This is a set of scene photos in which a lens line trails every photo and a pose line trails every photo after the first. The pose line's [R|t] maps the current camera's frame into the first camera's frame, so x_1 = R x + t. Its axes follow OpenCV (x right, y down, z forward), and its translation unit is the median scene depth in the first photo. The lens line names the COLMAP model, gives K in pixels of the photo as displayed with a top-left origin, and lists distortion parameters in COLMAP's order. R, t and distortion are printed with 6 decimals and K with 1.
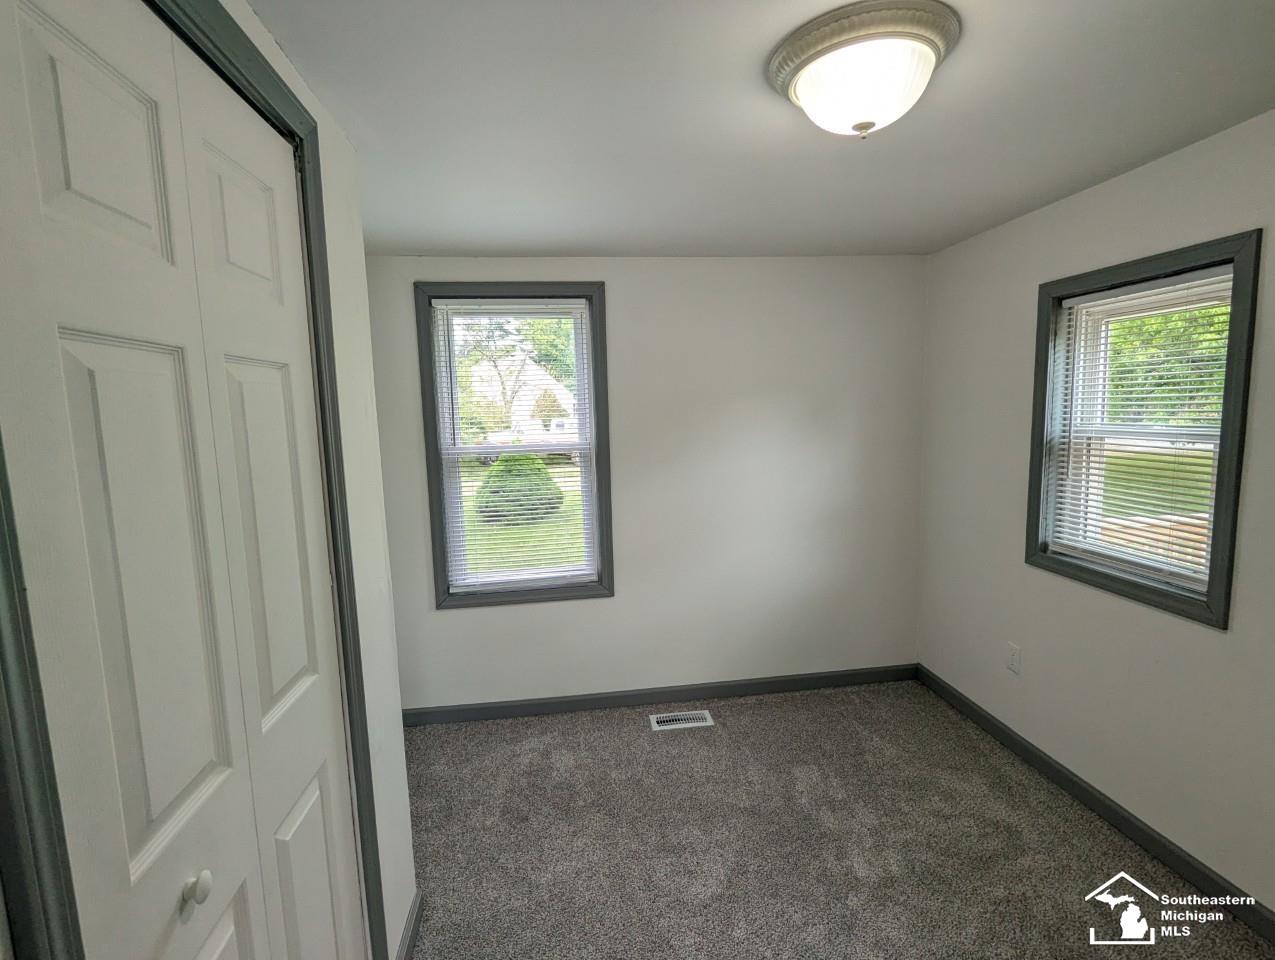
lens RADIAL K [[612.0, 0, 638.9], [0, 612.0, 481.3], [0, 0, 1]] dist [-0.004335, 0.003194]
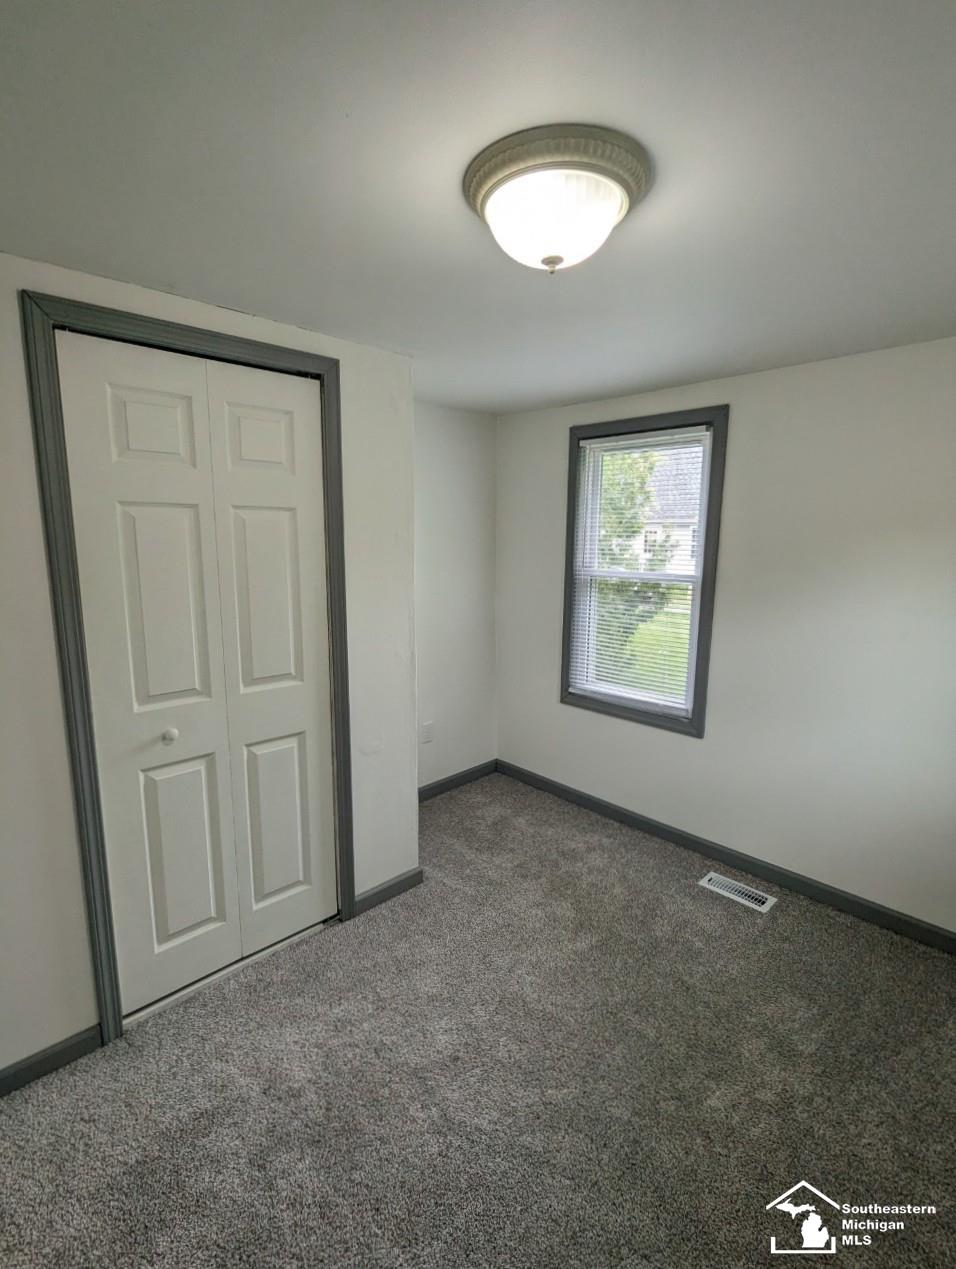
lens RADIAL K [[609.1, 0, 475.5], [0, 609.1, 643.4], [0, 0, 1]] dist [-0.004335, 0.003194]
pose [[0.580578, 0.175737, -0.795013, 0.515197], [-0.123952, 0.984125, 0.127020, -0.038292], [0.804715, 0.024798, 0.593144, 0.151708]]
